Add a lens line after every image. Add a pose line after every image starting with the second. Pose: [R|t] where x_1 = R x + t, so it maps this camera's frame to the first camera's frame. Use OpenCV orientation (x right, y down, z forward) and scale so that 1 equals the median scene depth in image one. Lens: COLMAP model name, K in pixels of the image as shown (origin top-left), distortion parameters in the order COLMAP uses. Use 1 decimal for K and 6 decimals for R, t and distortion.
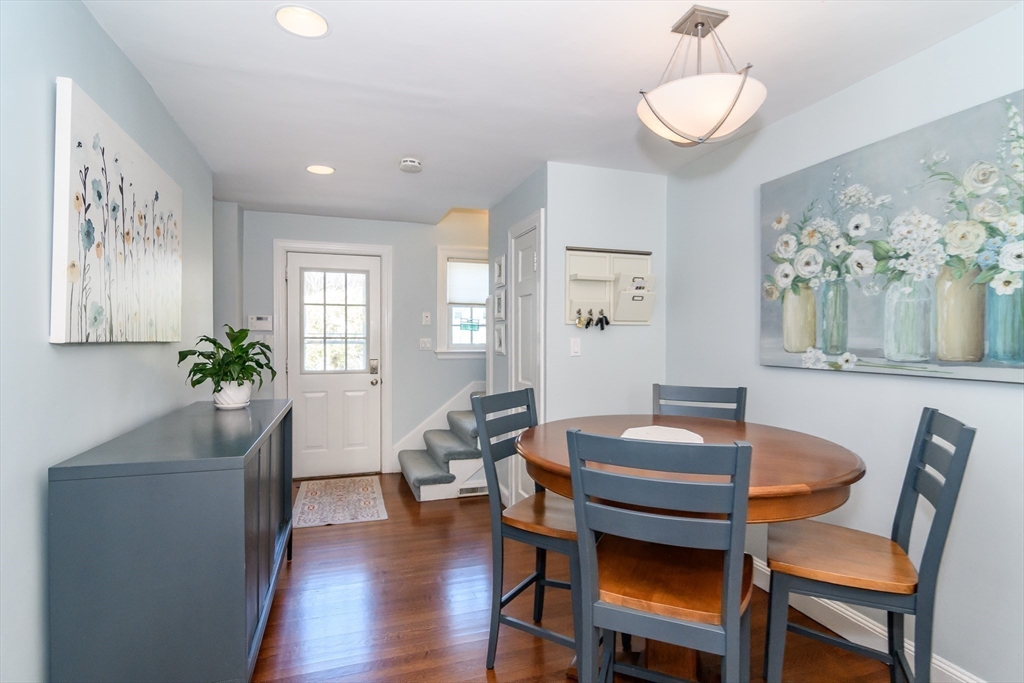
lens RADIAL K [[515.8, 0, 512.0], [0, 515.8, 341.5], [0, 0, 1]] dist [-0.000228, -0.000055]
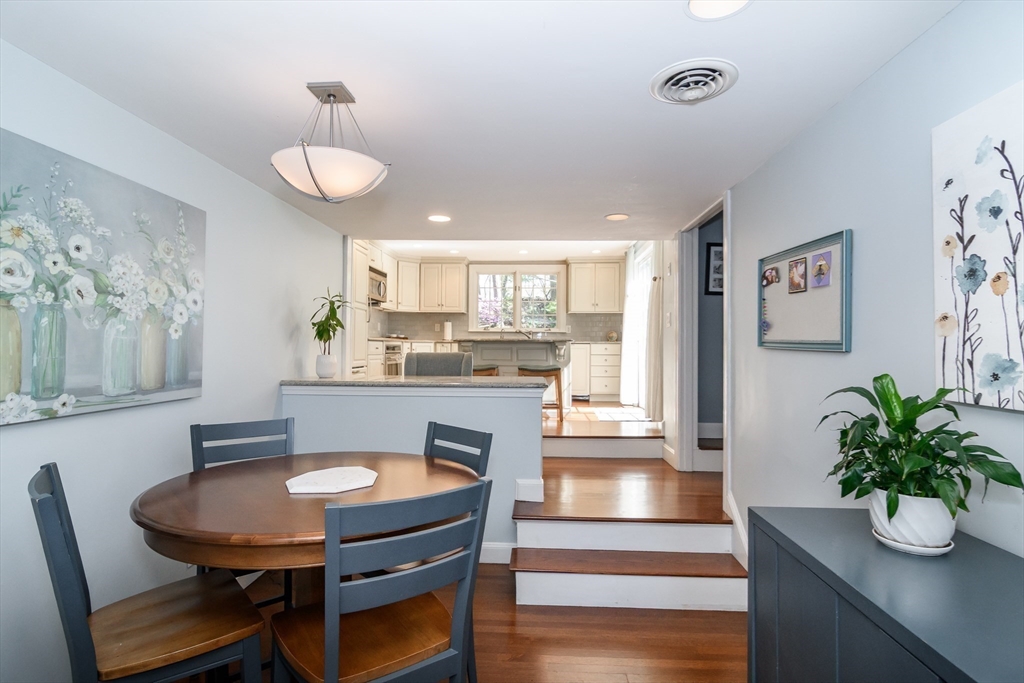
lens RADIAL K [[515.8, 0, 512.0], [0, 515.8, 341.5], [0, 0, 1]] dist [-0.000228, -0.000055]
pose [[-0.932761, -0.007602, 0.360414, -0.336722], [-0.008839, 0.999959, -0.001784, -0.071122], [-0.360386, -0.004849, -0.932791, 1.579729]]
